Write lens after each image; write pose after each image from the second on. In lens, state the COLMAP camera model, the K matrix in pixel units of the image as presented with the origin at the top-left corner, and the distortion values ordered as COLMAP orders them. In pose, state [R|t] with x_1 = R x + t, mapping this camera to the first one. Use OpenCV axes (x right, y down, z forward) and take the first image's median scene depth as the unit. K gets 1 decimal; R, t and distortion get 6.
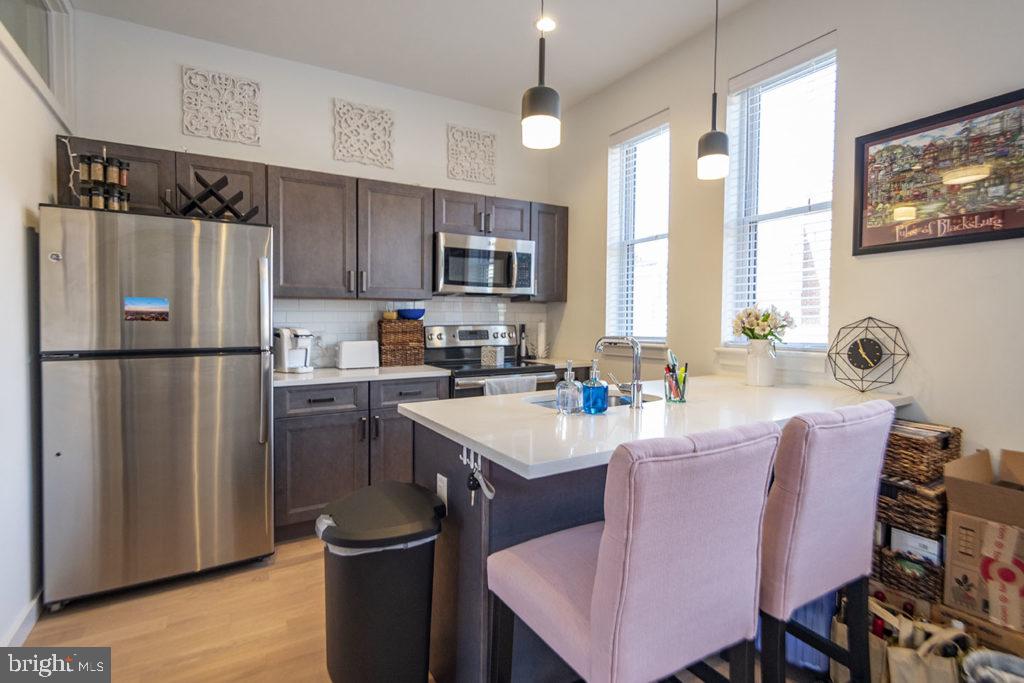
lens RADIAL K [[550.2, 0, 512.5], [0, 550.2, 330.7], [0, 0, 1]] dist [0.000714, 0.000078]
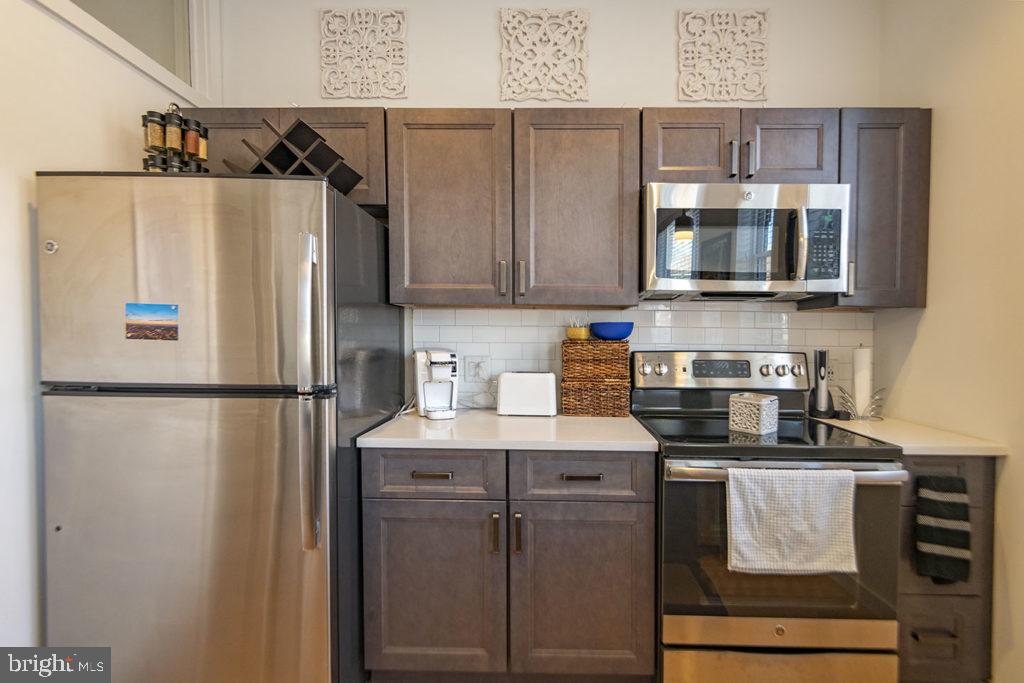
lens RADIAL K [[550.2, 0, 512.5], [0, 550.2, 330.7], [0, 0, 1]] dist [0.000714, 0.000078]
pose [[0.877985, 0.005498, -0.478657, 0.011898], [-0.019276, 0.999529, -0.023877, -0.014377], [0.478300, 0.030190, 0.877677, 0.427526]]
